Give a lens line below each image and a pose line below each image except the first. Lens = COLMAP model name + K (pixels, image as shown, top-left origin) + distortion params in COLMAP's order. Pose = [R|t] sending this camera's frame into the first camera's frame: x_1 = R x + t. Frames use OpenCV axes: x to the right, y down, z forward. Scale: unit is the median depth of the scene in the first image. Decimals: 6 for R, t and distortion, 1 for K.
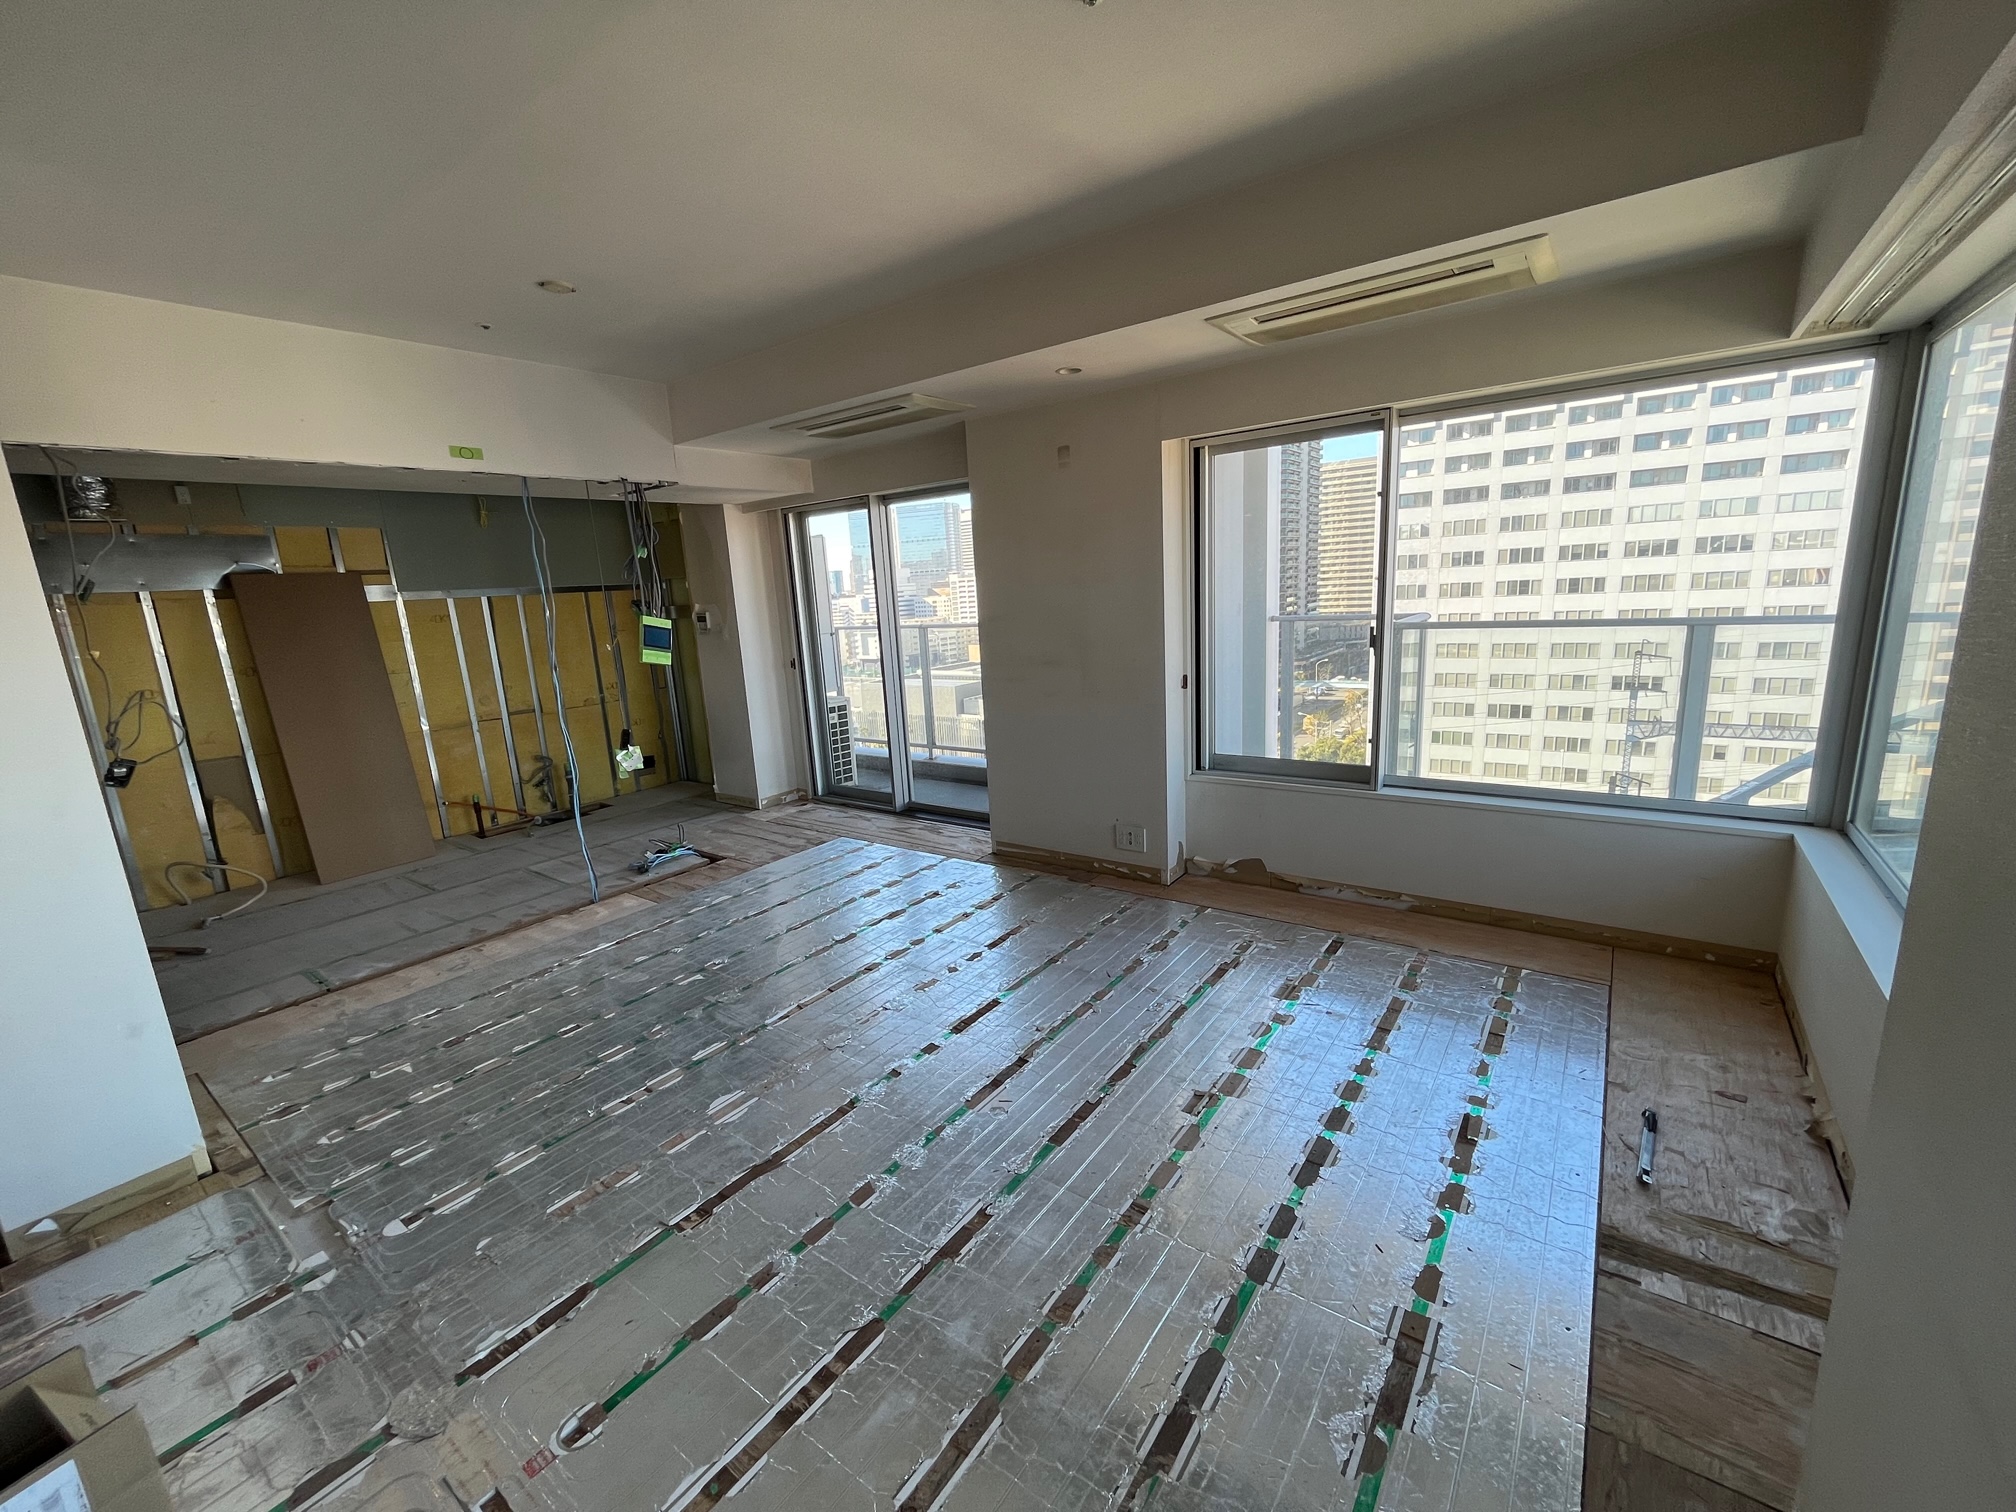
lens RADIAL K [[820.8, 0, 1003.9], [0, 820.8, 759.0], [0, 0, 1]] dist [-0.001579, -0.000526]
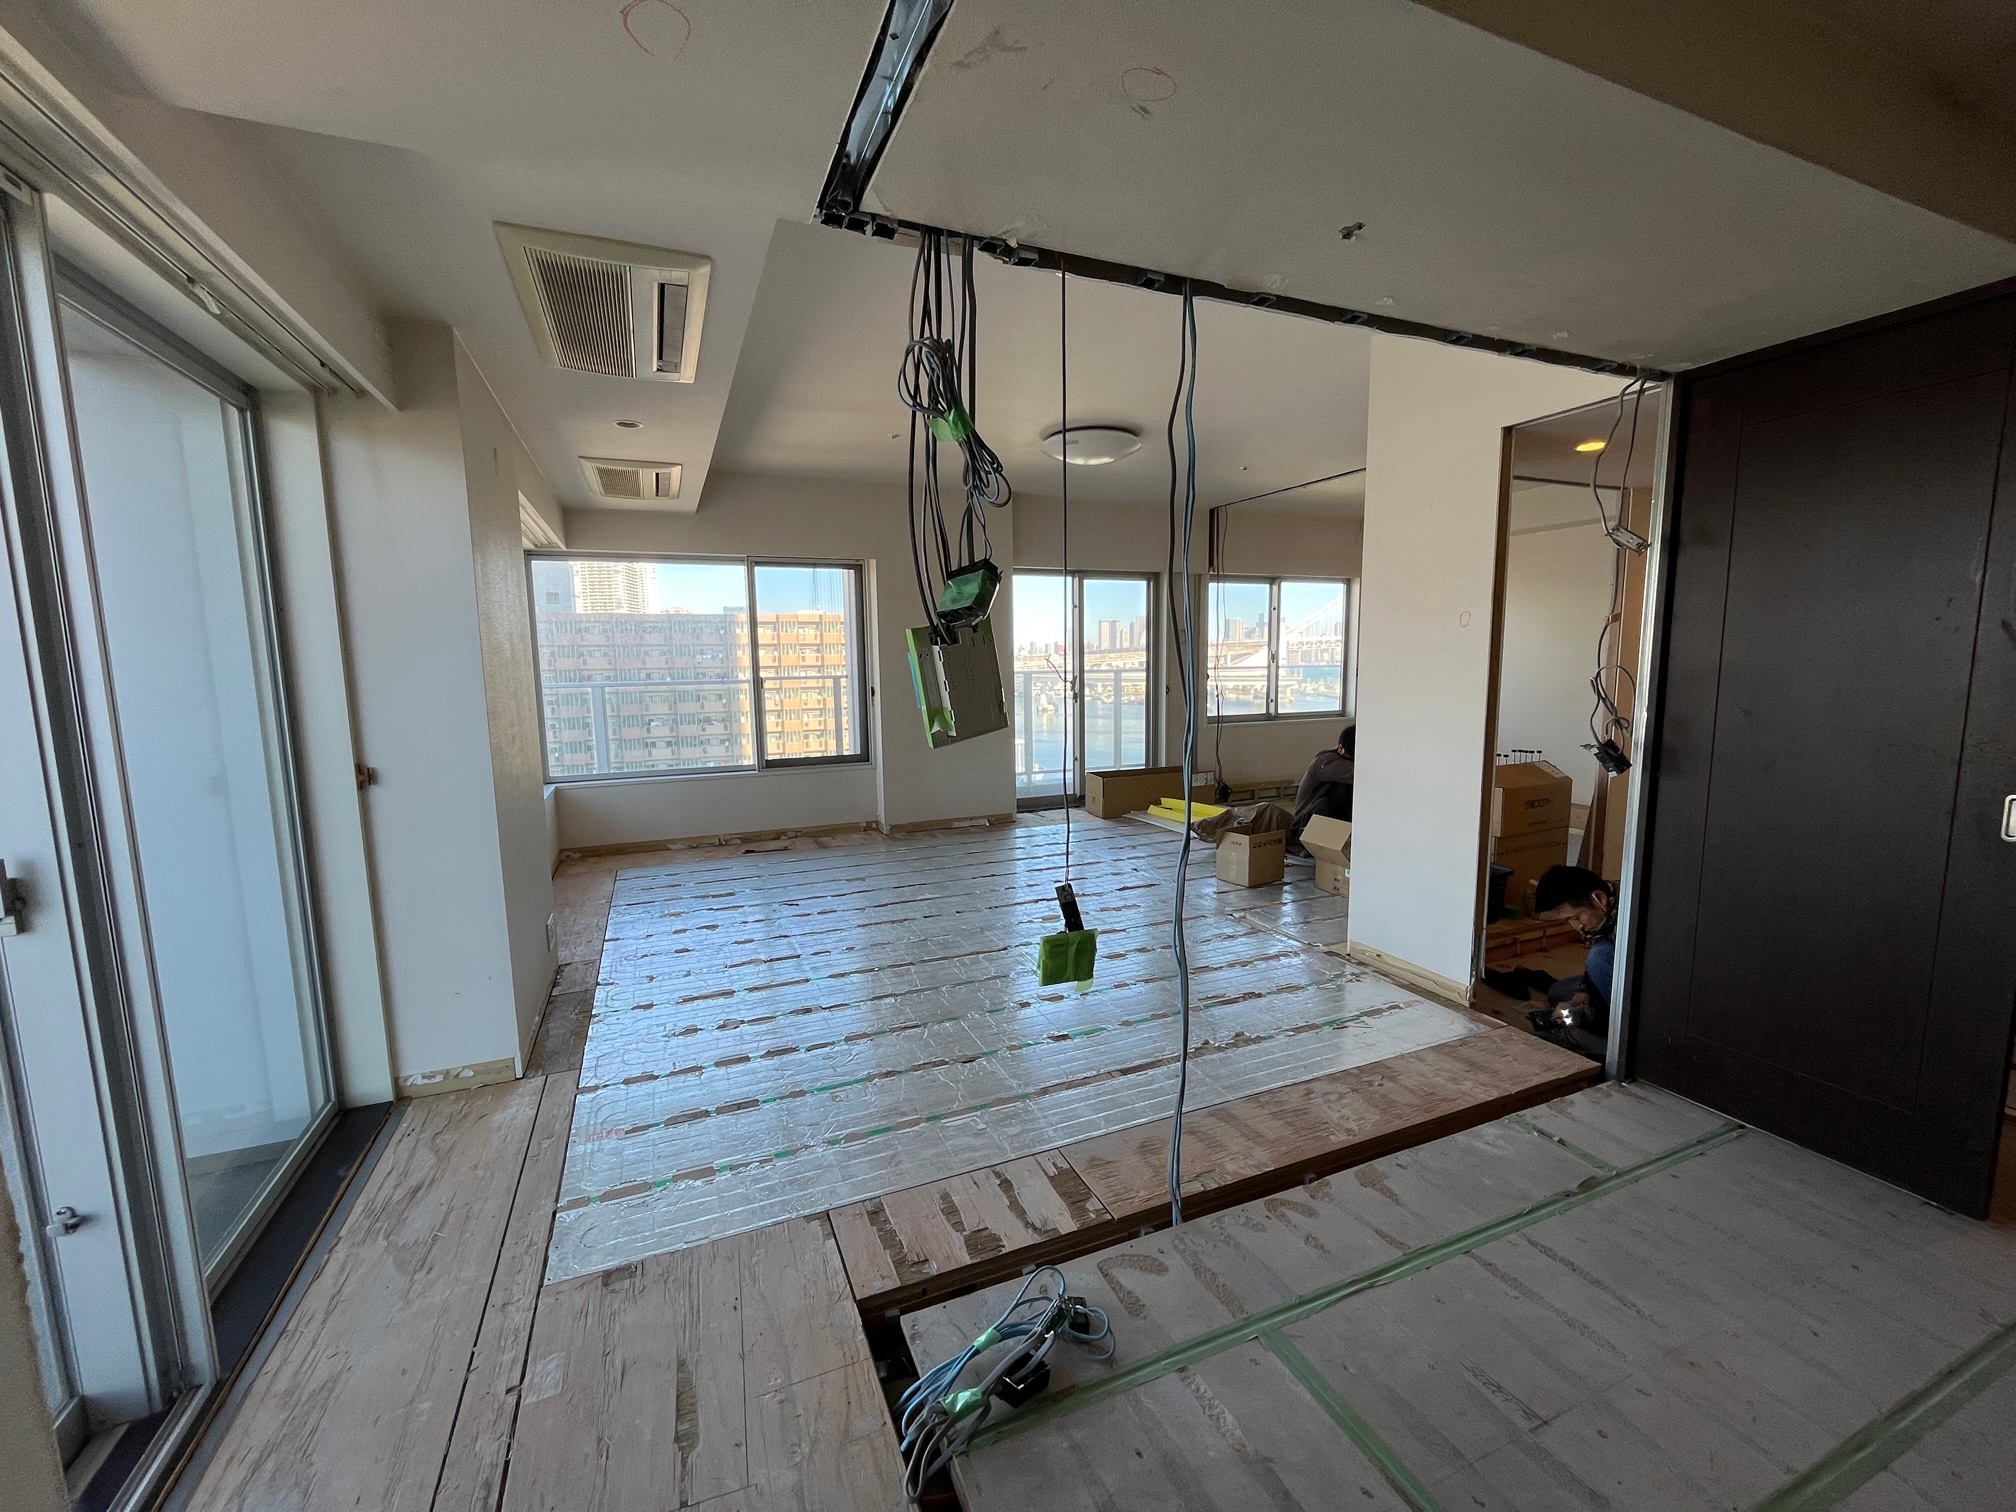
lens RADIAL K [[820.8, 0, 1011.1], [0, 820.8, 762.9], [0, 0, 1]] dist [-0.001579, -0.000526]
pose [[-0.860580, 0.007089, 0.509266, -0.660927], [0.167281, 0.948367, 0.269477, -0.209538], [-0.481061, 0.317097, -0.817331, 1.359997]]
